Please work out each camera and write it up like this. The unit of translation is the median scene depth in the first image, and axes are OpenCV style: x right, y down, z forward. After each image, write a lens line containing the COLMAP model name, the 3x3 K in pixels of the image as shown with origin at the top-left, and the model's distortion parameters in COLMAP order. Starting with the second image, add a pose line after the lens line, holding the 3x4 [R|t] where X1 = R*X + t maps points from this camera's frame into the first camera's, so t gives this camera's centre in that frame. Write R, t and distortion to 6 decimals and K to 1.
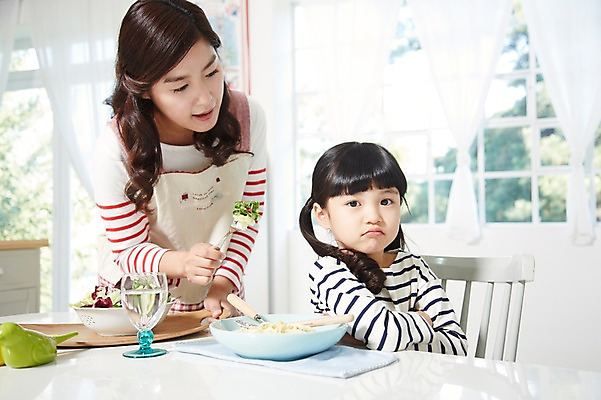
lens RADIAL K [[707.5, 0, 300.5], [0, 707.5, 200.0], [0, 0, 1]] dist [0.047630, -0.013218]
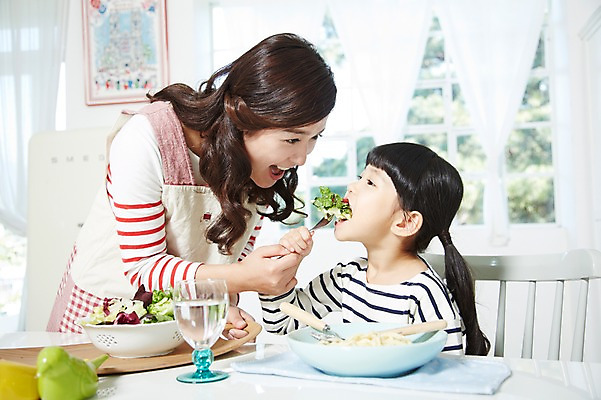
lens RADIAL K [[680.1, 0, 300.5], [0, 680.1, 200.0], [0, 0, 1]] dist [0.016101, 0.038053]
pose [[0.975871, -0.001756, 0.218340, -0.241859], [0.005385, 0.999857, -0.016027, 0.020116], [-0.218281, 0.016816, 0.975741, 0.171997]]
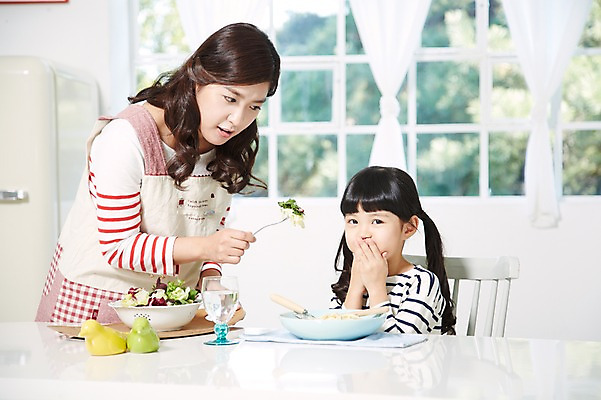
lens RADIAL K [[1845.9, 0, 315.1], [0, 1845.9, 191.1], [0, 0, 1]] dist [0.736439, 1.197422]
pose [[0.964502, -0.003482, 0.264054, -0.782411], [-0.014244, 0.997771, 0.065187, -0.219642], [-0.263692, -0.066634, 0.962303, -1.813955]]
